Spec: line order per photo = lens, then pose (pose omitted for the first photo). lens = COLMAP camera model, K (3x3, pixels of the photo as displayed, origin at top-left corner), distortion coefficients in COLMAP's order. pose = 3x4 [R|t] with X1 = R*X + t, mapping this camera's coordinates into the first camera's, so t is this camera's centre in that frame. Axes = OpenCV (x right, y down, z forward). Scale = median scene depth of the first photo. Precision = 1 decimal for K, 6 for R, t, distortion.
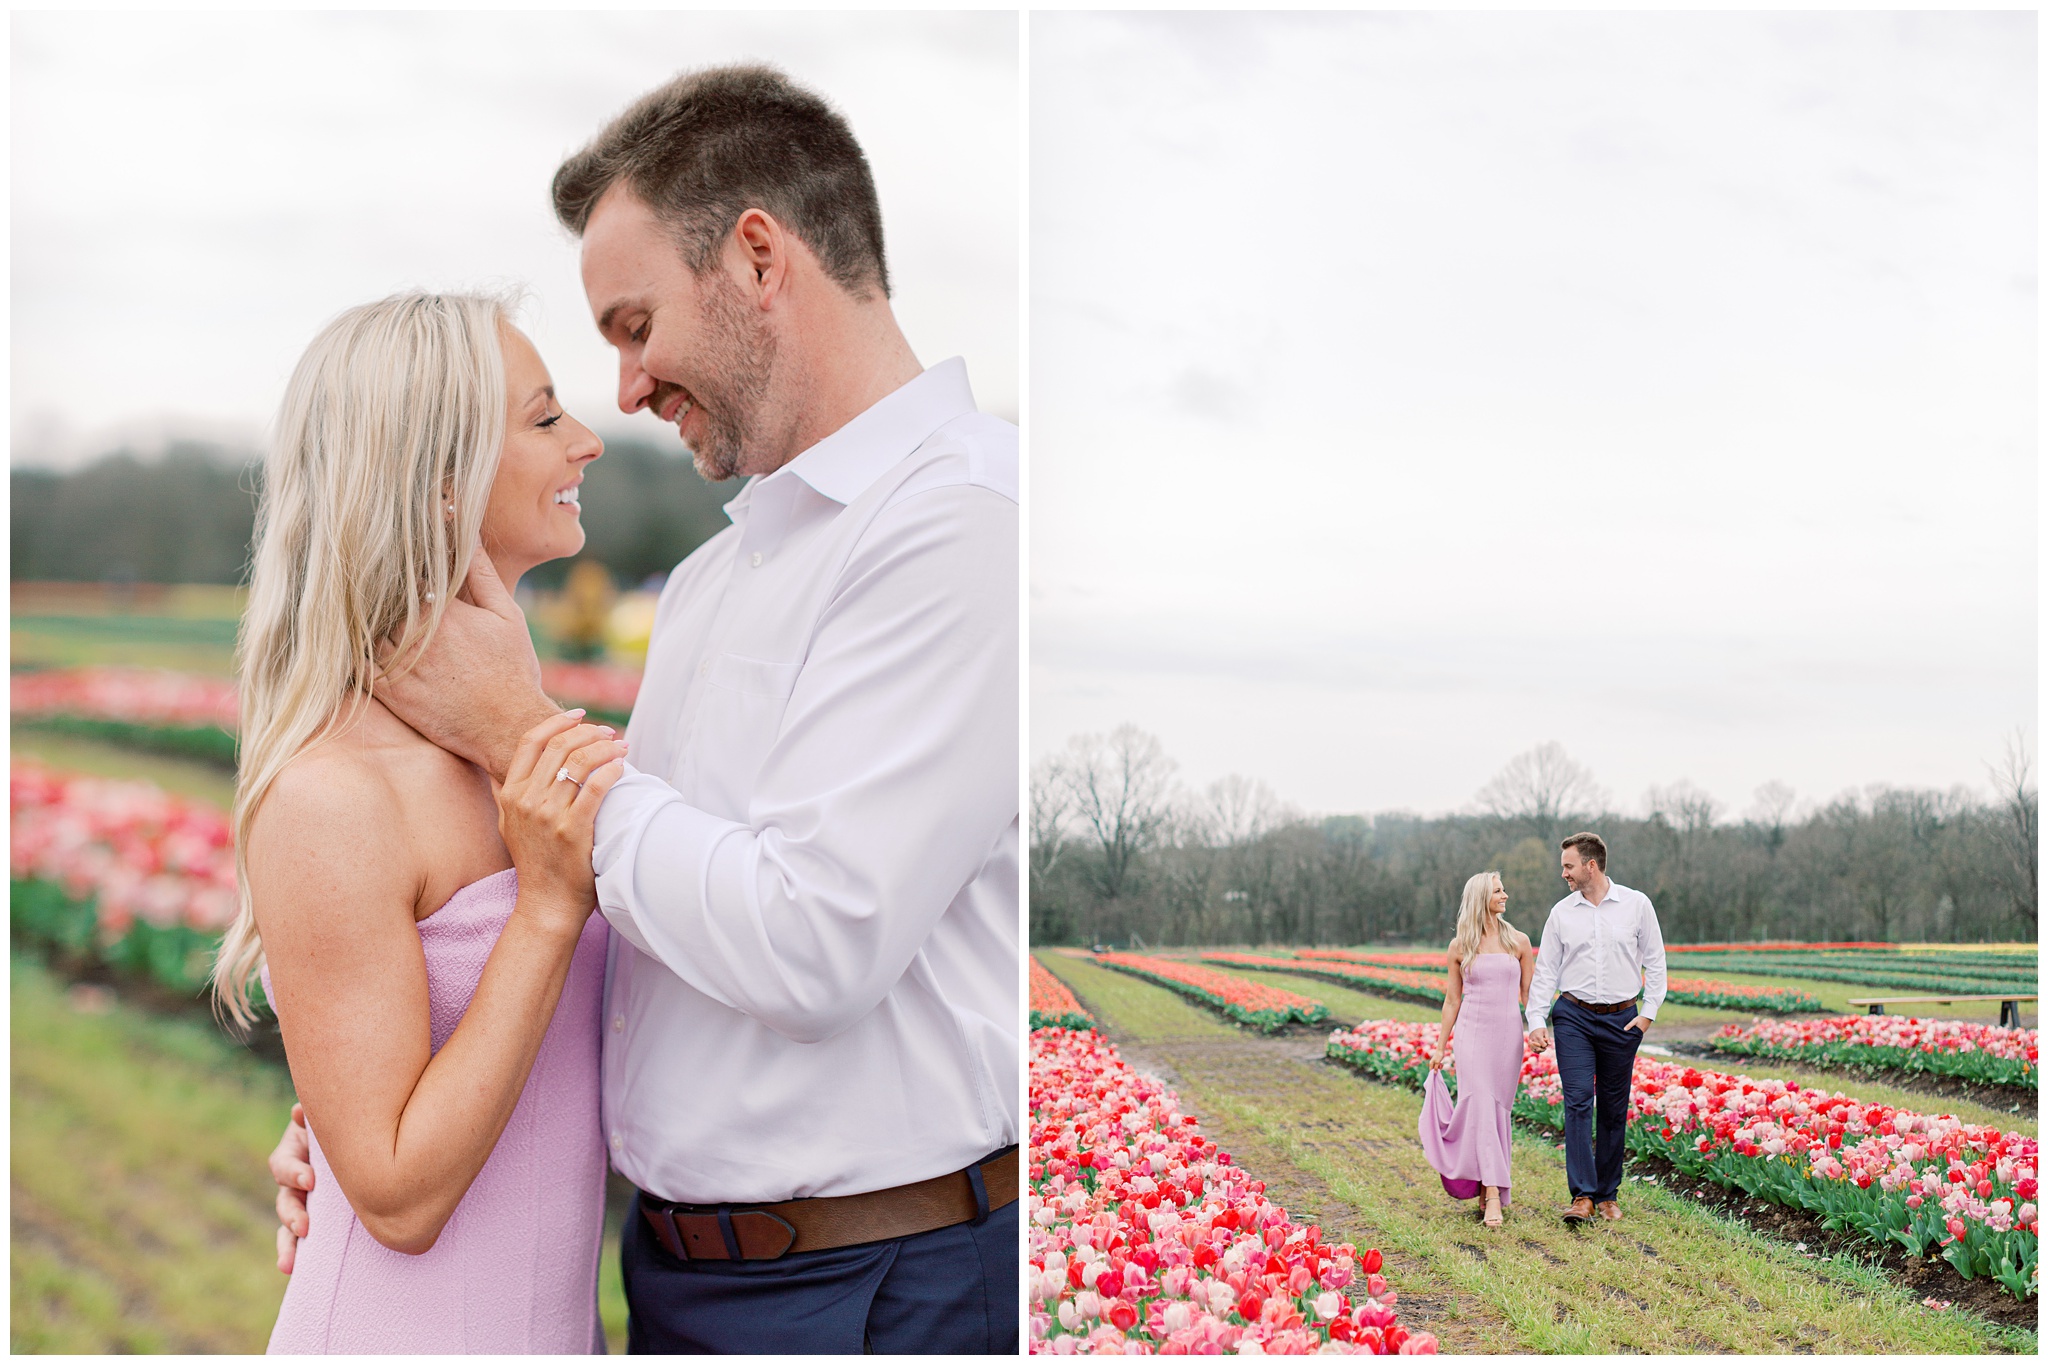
lens RADIAL K [[2987.7, 0, 1024.0], [0, 2987.7, 682.5], [0, 0, 1]] dist [-0.027043, -0.044933]
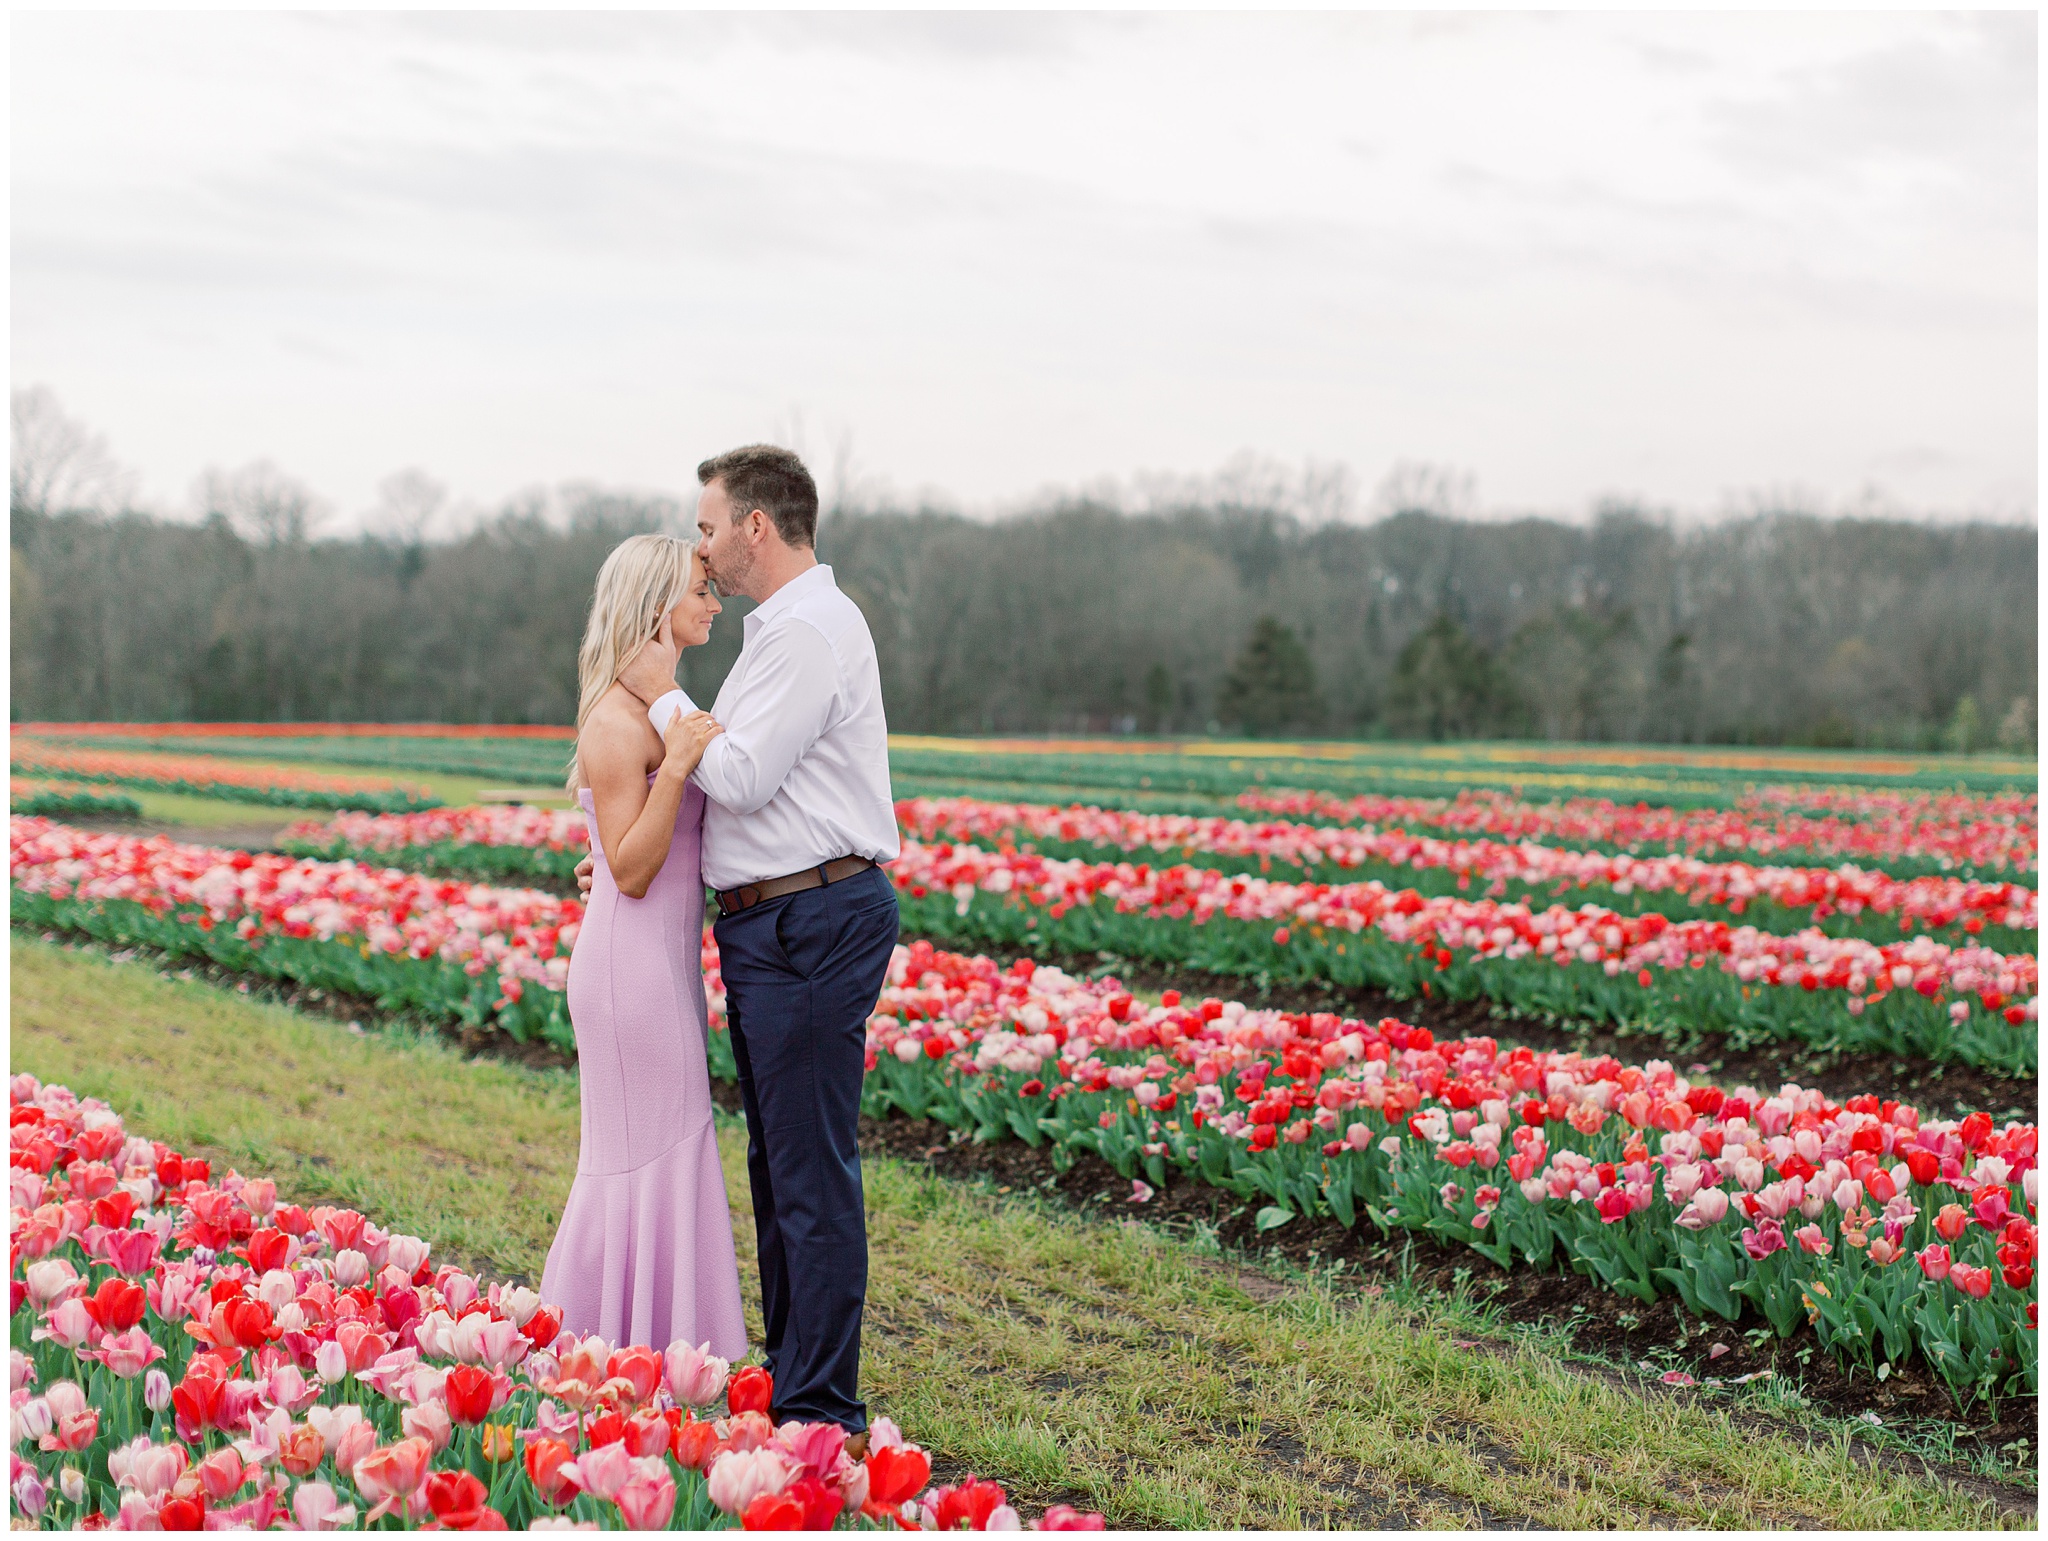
lens RADIAL K [[2854.4, 0, 1024.0], [0, 2854.4, 770.5], [0, 0, 1]] dist [0.224406, -0.509055]
pose [[0.883638, 0.005972, 0.468133, 0.057597], [-0.060873, 0.992896, 0.102237, 0.018160], [-0.464197, -0.118838, 0.877724, 0.282822]]
